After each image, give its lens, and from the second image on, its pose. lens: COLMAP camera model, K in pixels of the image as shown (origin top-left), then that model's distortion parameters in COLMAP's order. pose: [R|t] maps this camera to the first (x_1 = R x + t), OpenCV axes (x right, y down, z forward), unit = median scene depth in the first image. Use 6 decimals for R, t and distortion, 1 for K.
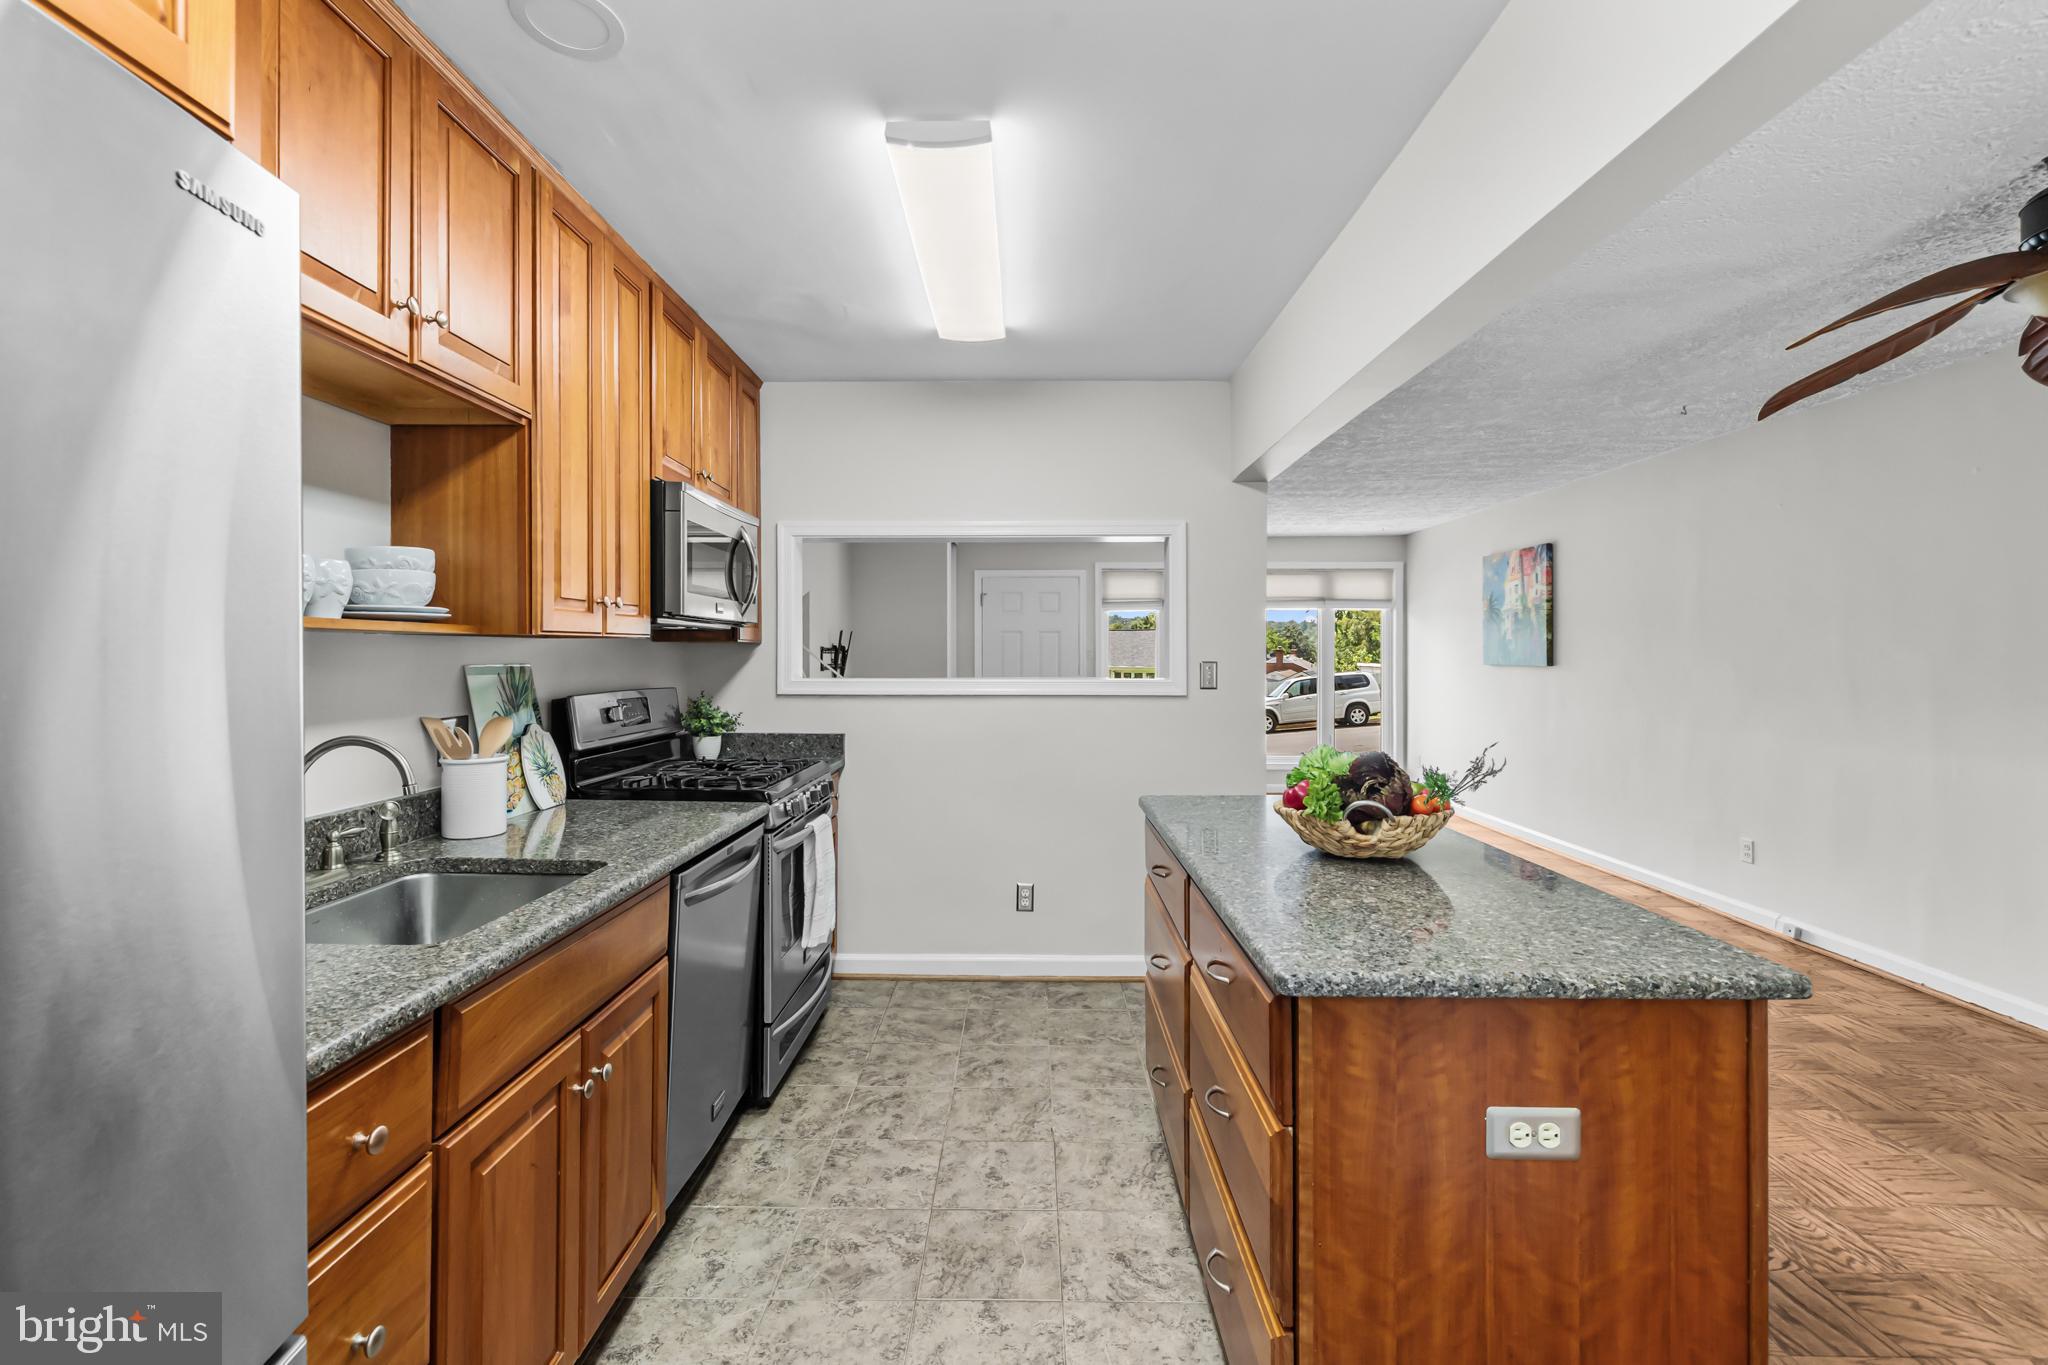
lens RADIAL K [[885.9, 0, 1016.9], [0, 885.9, 655.4], [0, 0, 1]] dist [0.000946, 0.000024]
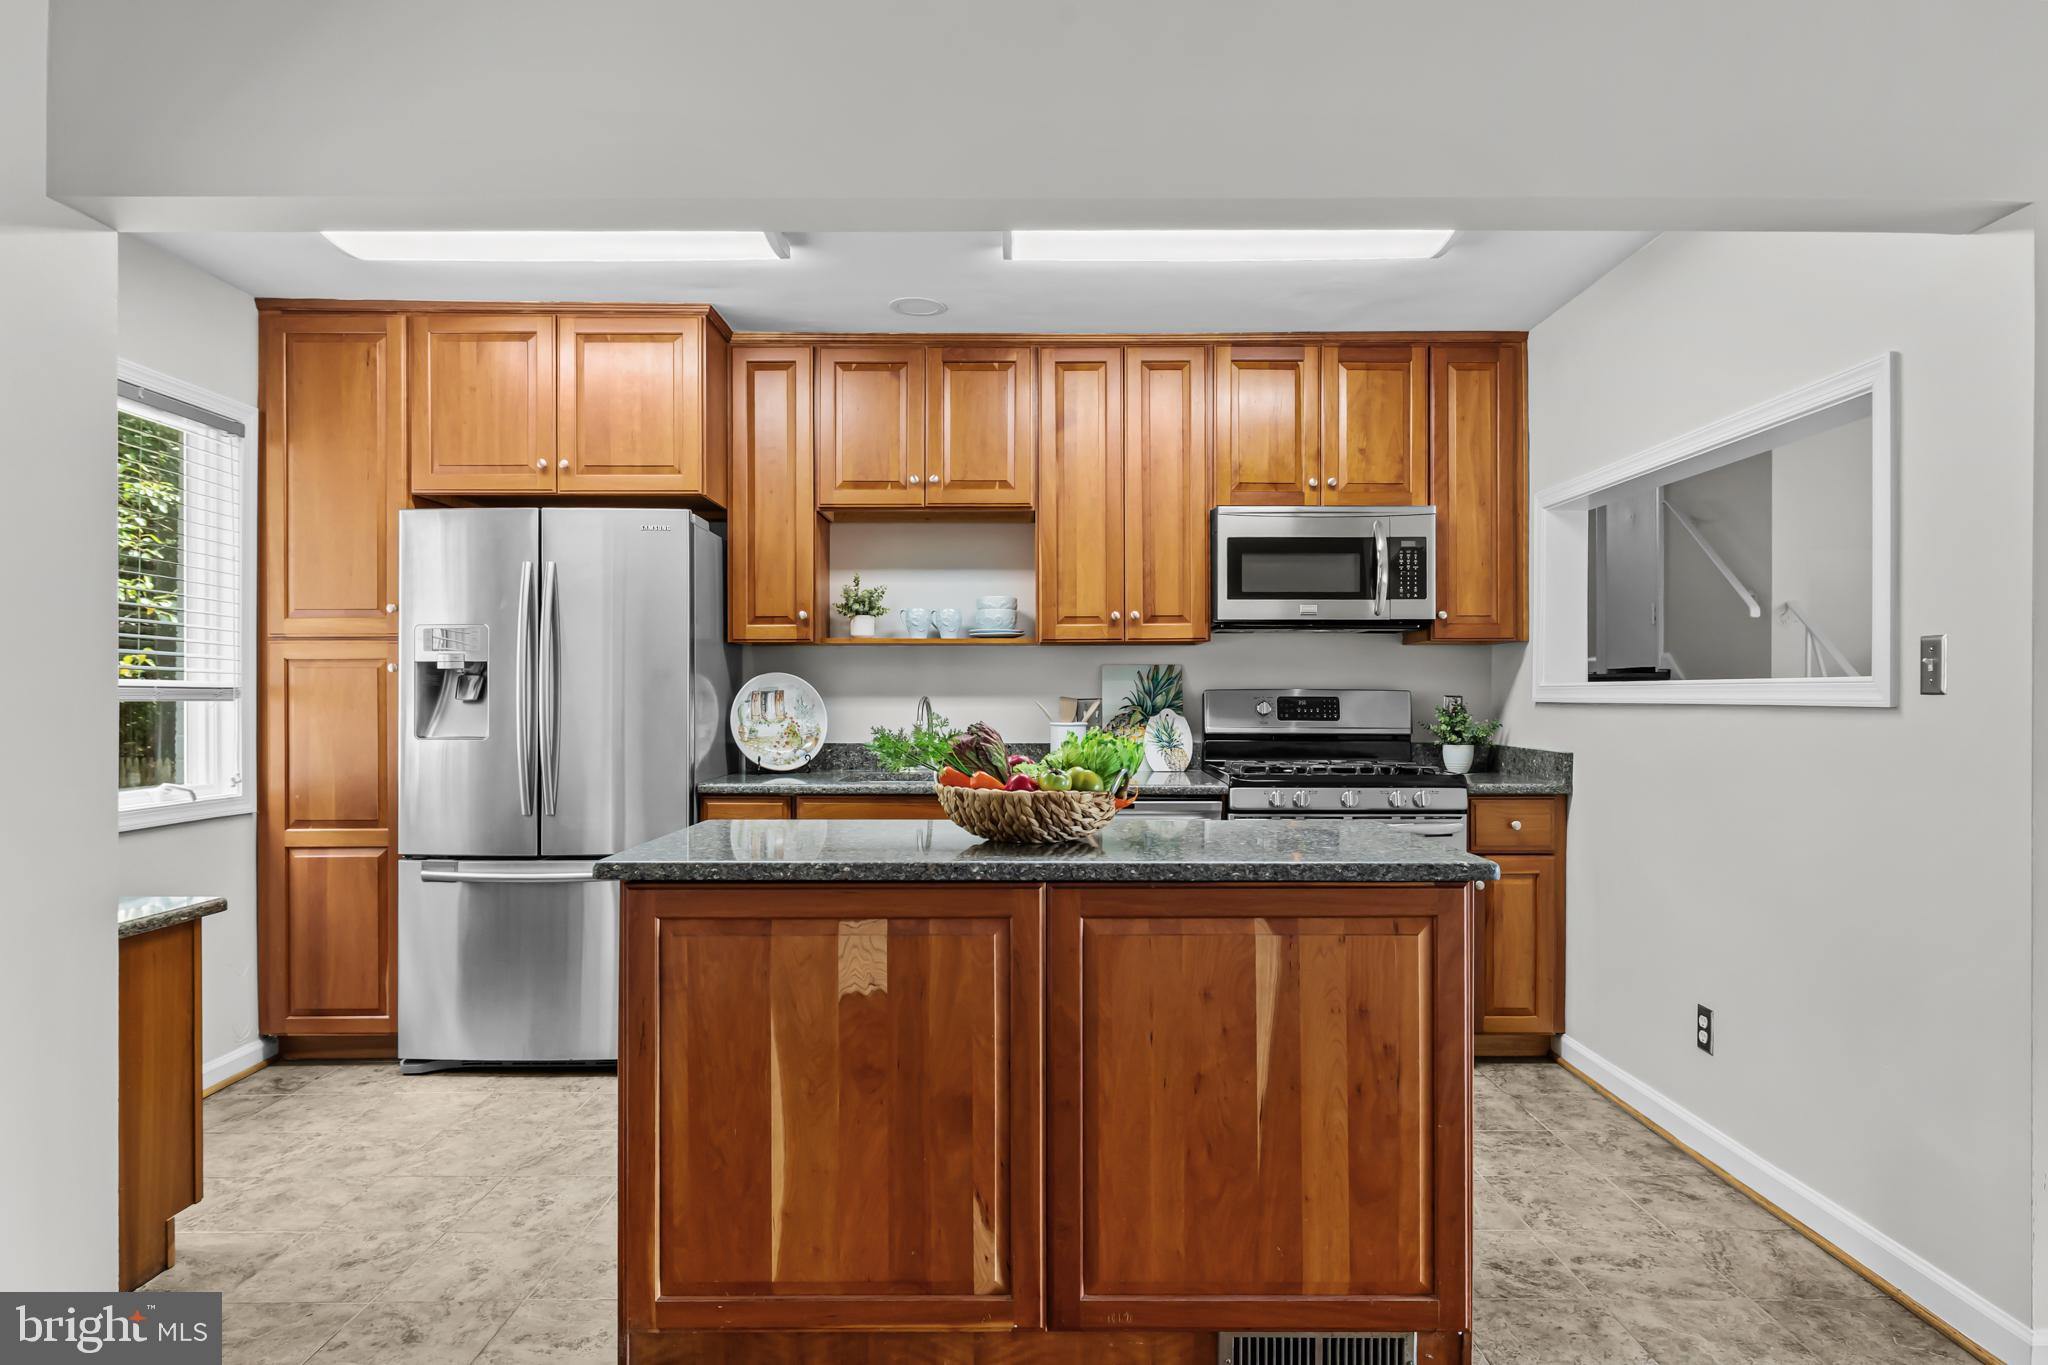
lens RADIAL K [[1182.7, 0, 1032.9], [0, 1182.7, 696.4], [0, 0, 1]] dist [0.000220, 0.000517]
pose [[0.017949, -0.000378, -0.999839, 1.085714], [-0.000820, 1.000000, -0.000392, 0.051561], [0.999839, 0.000827, 0.017949, 0.667391]]
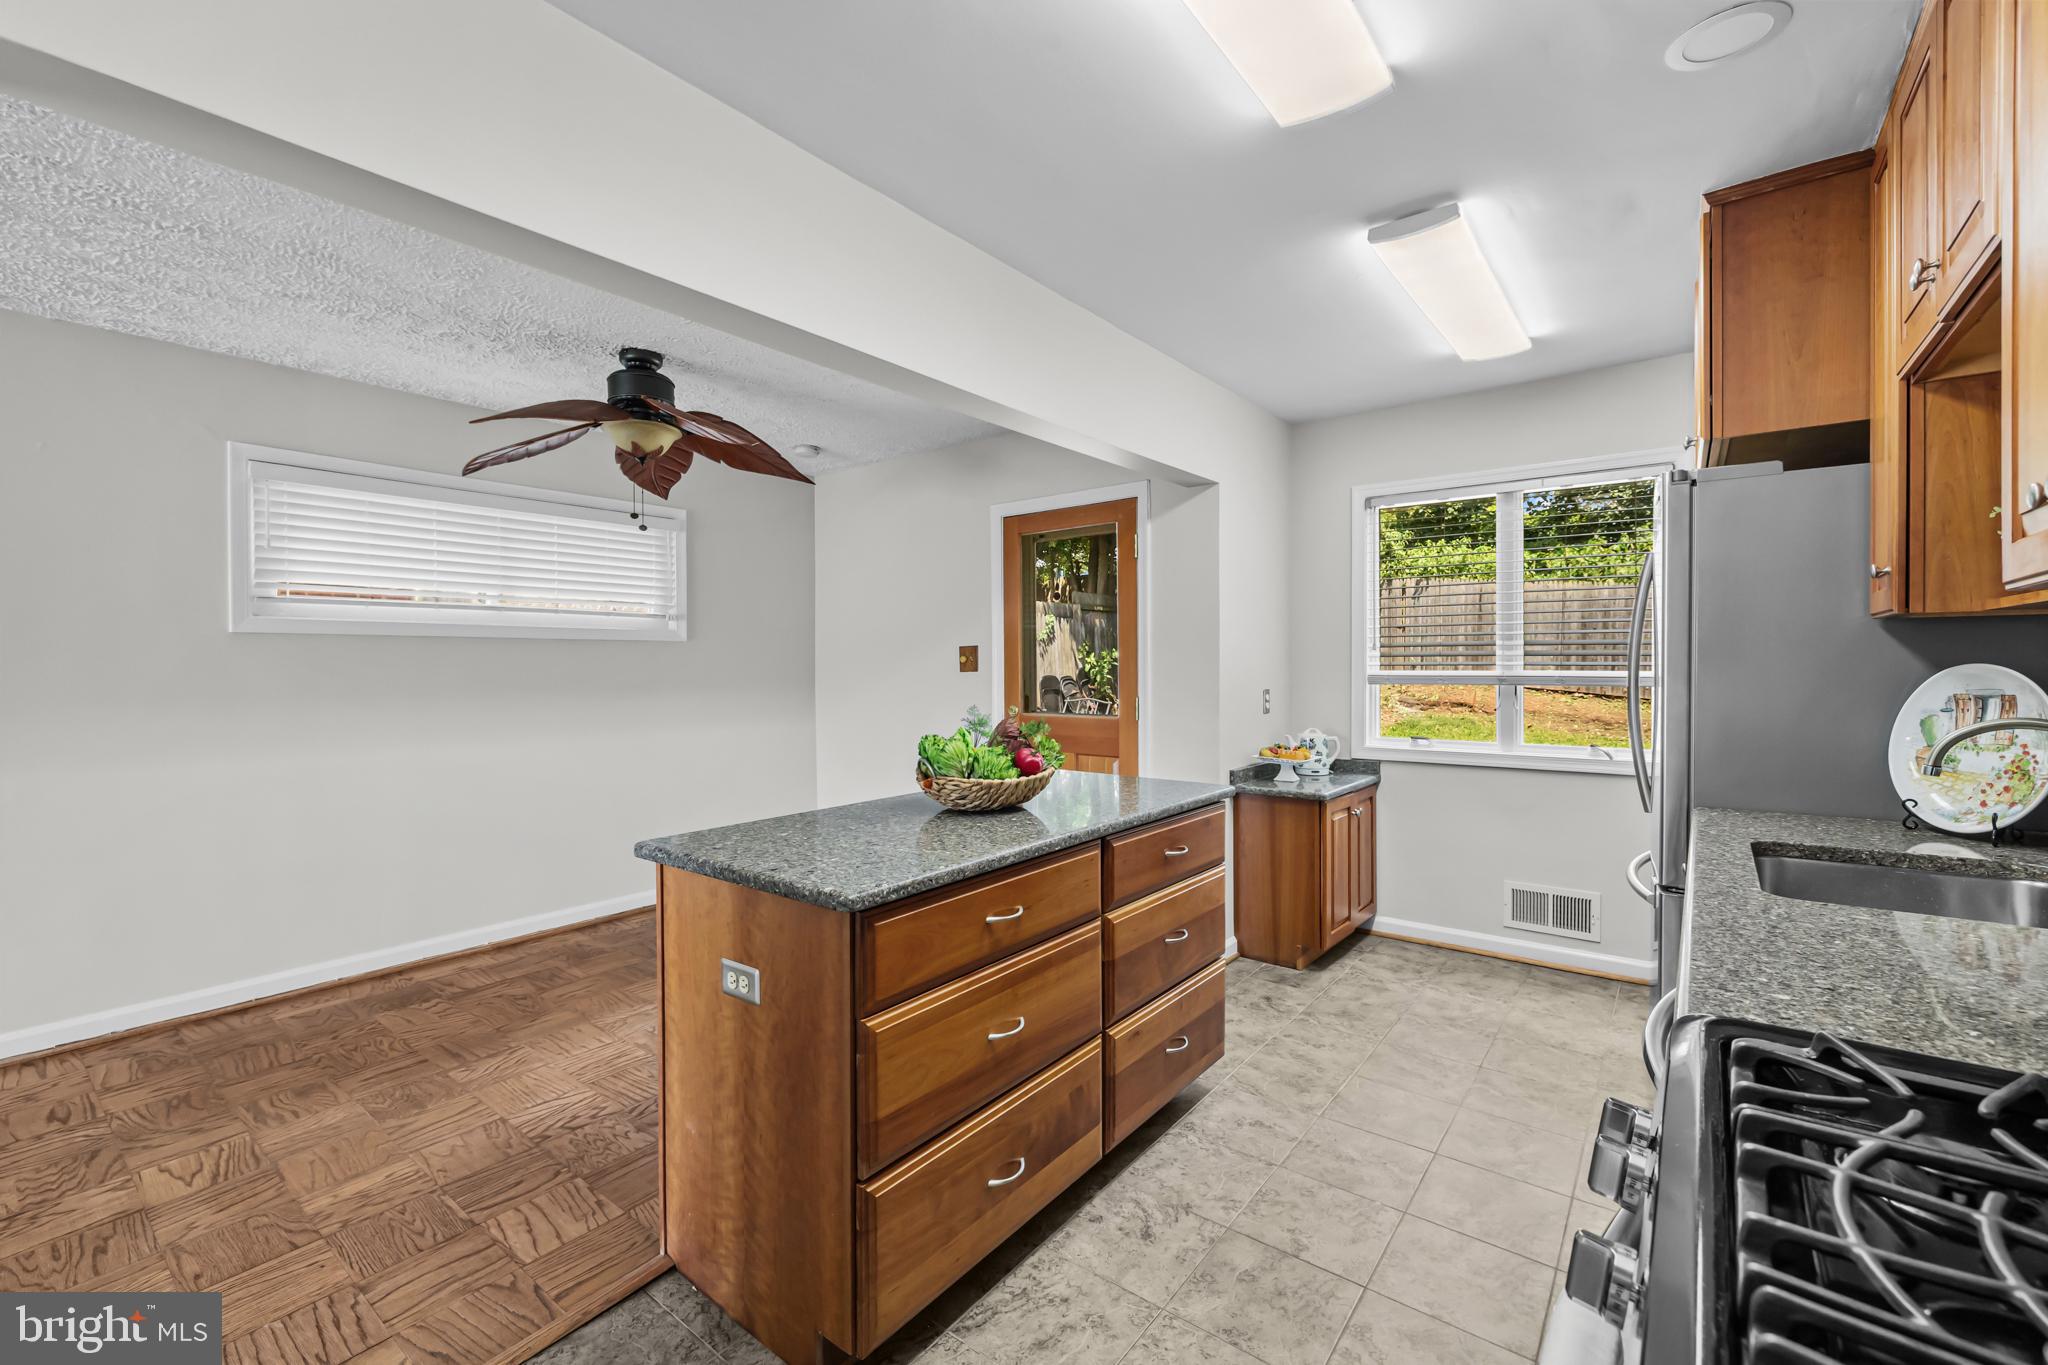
lens RADIAL K [[859.0, 0, 1024.4], [0, 859.0, 669.1], [0, 0, 1]] dist [-0.001397, -0.000190]
pose [[-0.796673, -0.001201, 0.604409, -0.255539], [0.006047, 0.999932, 0.009958, 0.013812], [-0.604380, 0.011588, -0.796612, 1.301580]]
